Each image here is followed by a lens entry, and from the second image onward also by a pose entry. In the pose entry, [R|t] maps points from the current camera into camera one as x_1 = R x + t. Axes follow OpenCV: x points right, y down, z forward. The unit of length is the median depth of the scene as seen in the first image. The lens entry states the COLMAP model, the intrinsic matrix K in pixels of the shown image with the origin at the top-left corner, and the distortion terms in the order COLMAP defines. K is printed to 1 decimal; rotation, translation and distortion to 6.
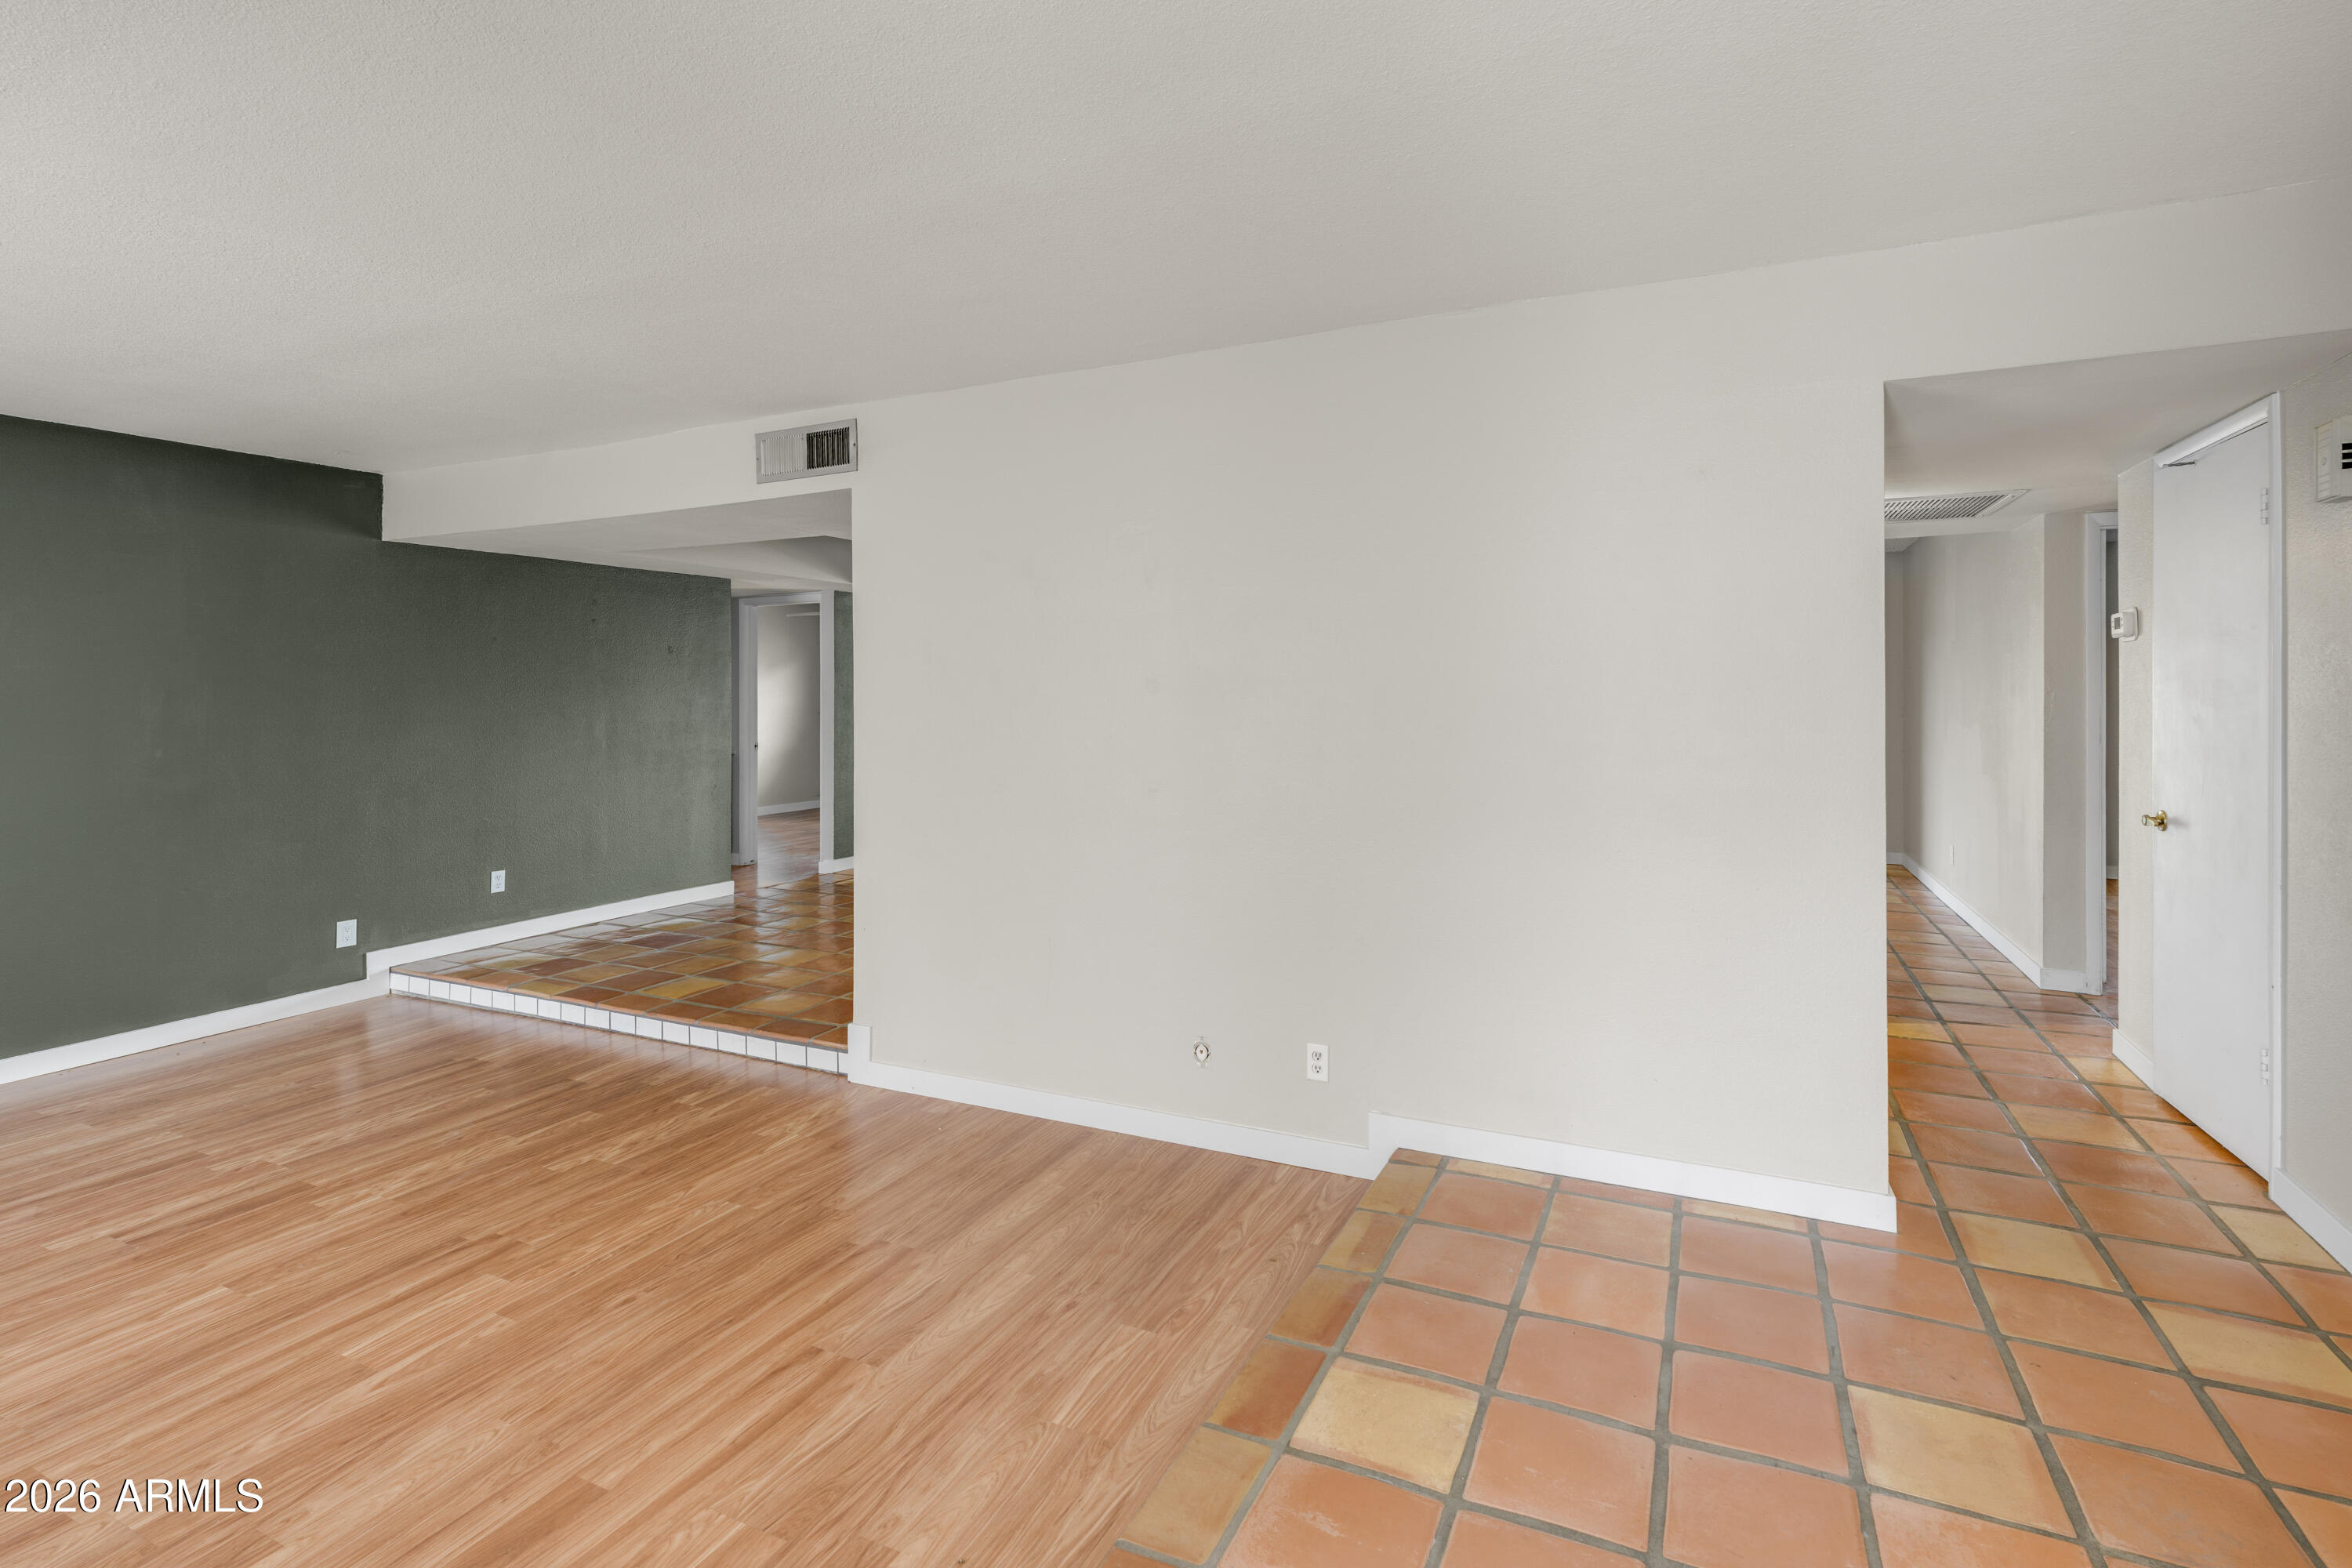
lens RADIAL K [[1058.8, 0, 1182.6], [0, 1058.8, 746.9], [0, 0, 1]] dist [0.012824, 0.000395]
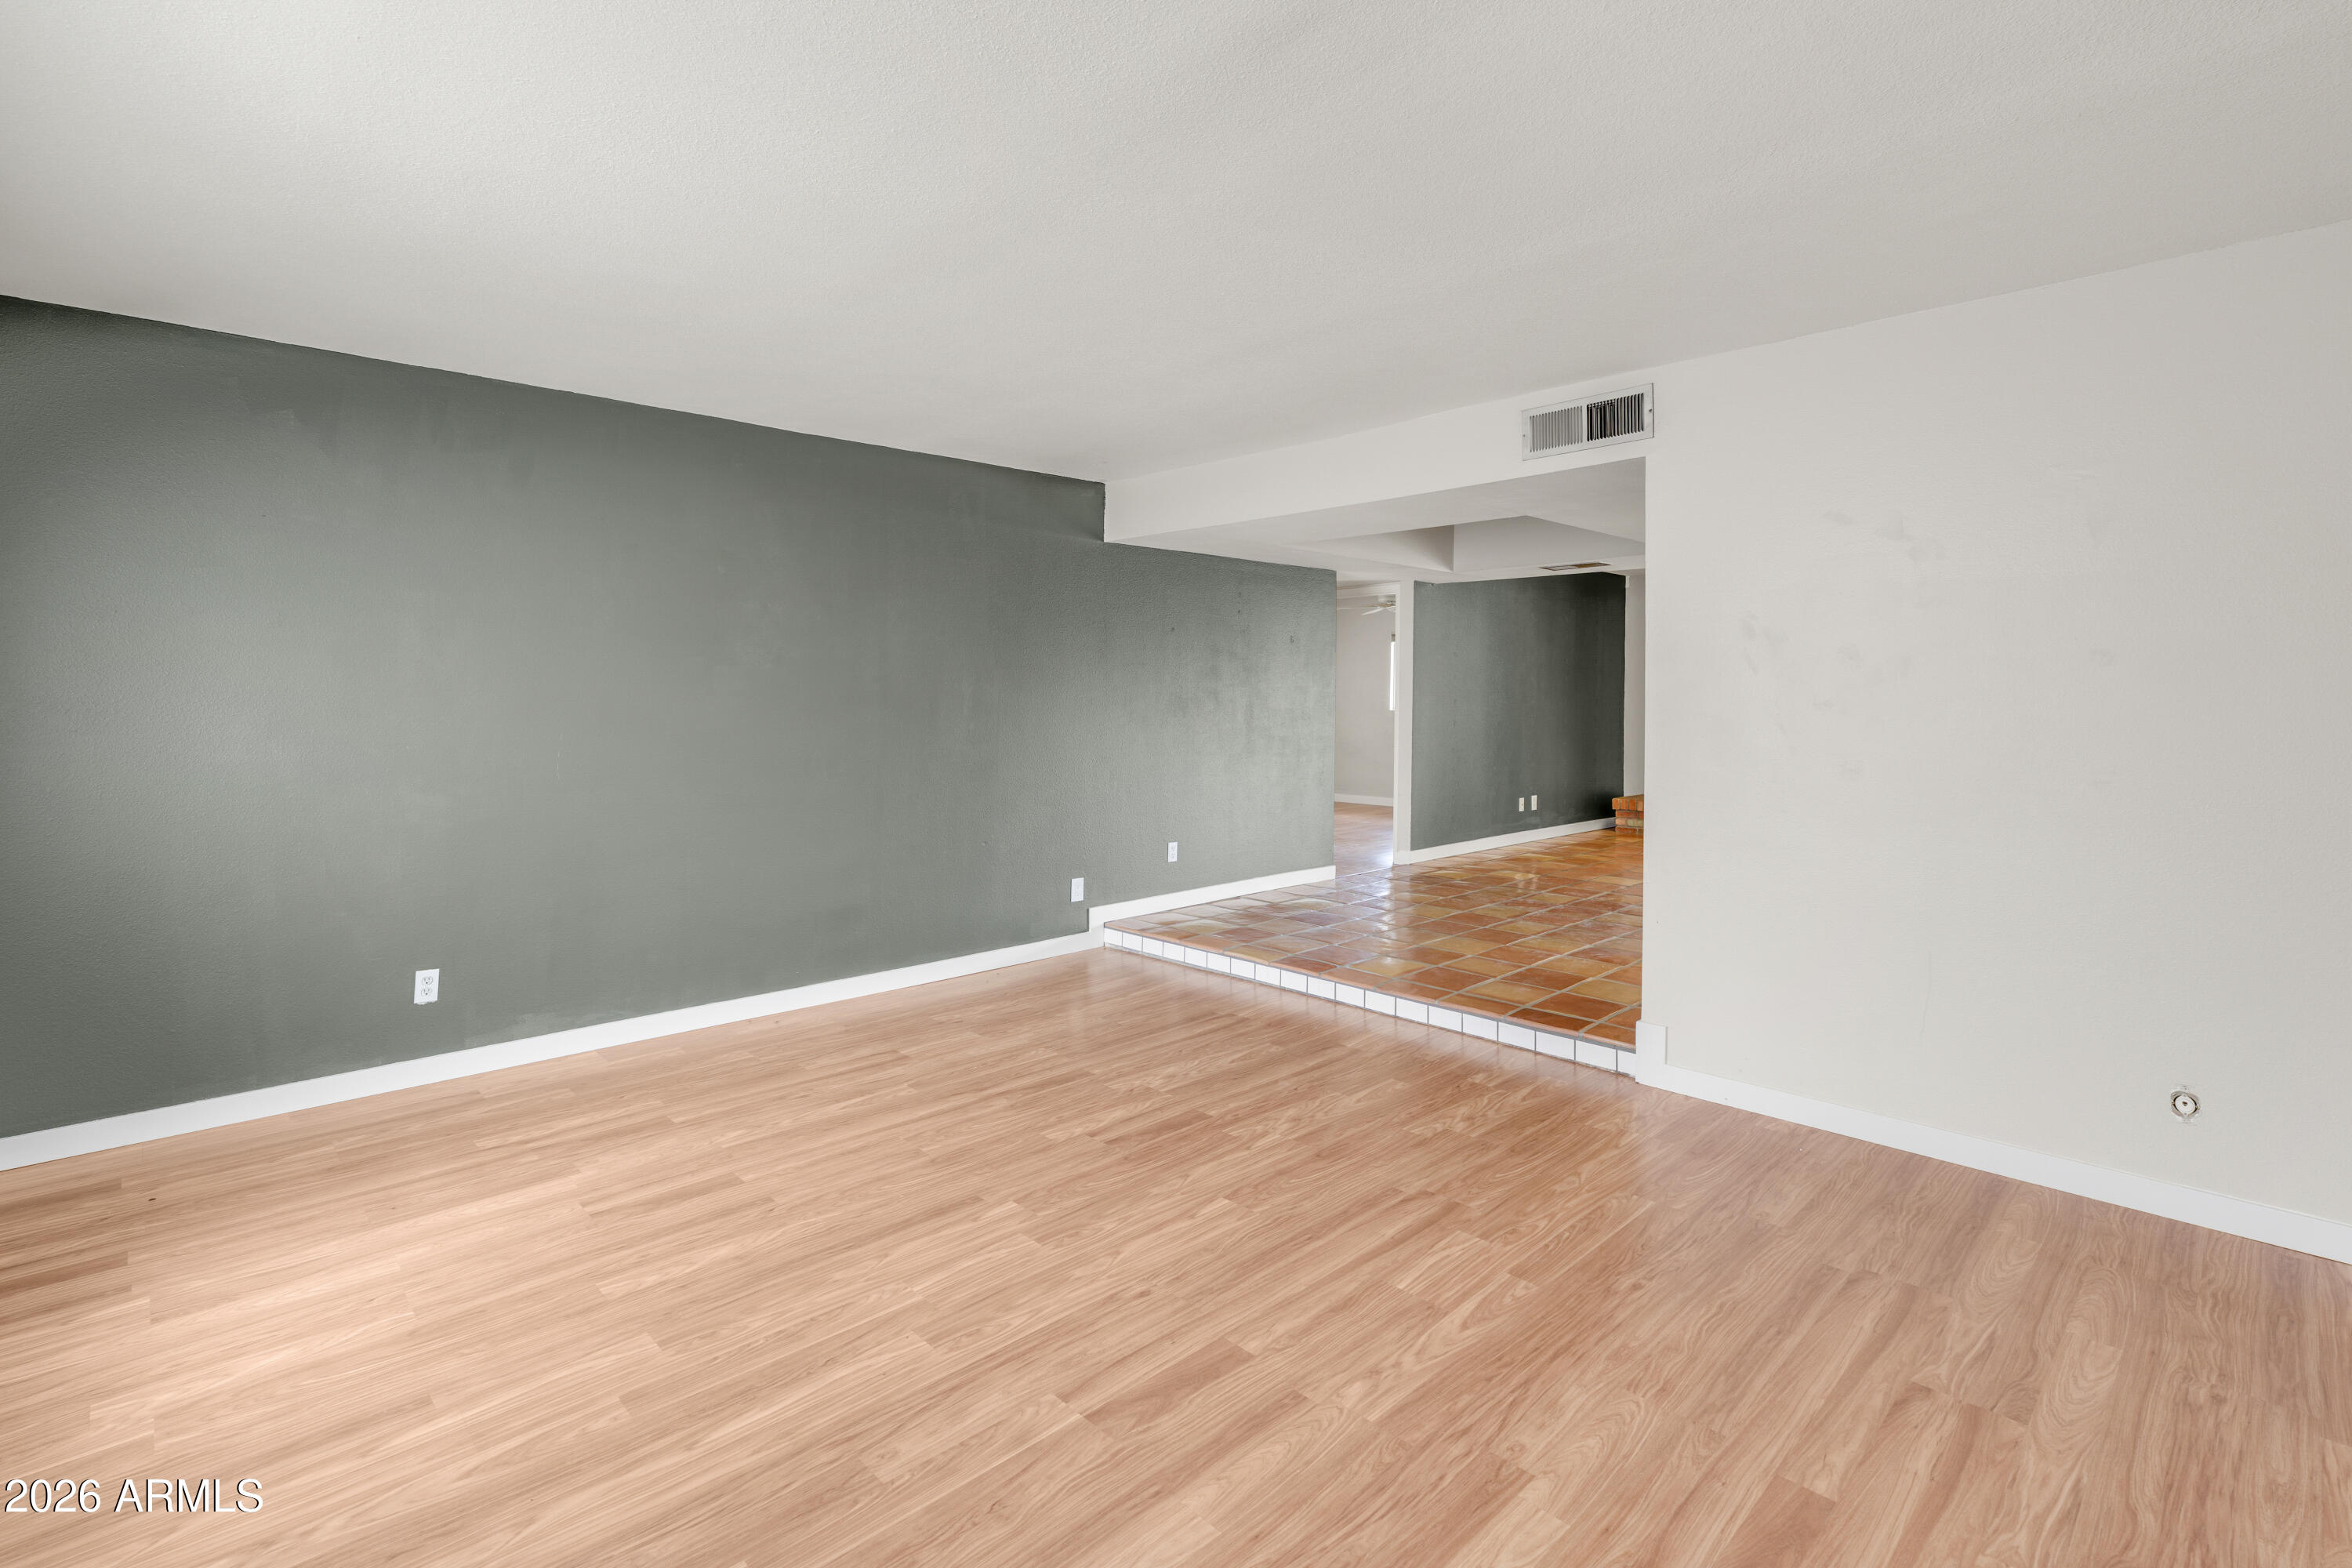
lens RADIAL K [[1073.5, 0, 1175.1], [0, 1073.5, 726.7], [0, 0, 1]] dist [-0.004044, -0.000202]
pose [[0.938014, 0.015740, -0.346240, -0.441229], [-0.023021, 0.999592, -0.016929, 0.028966], [0.345833, 0.023850, 0.937993, -0.050844]]
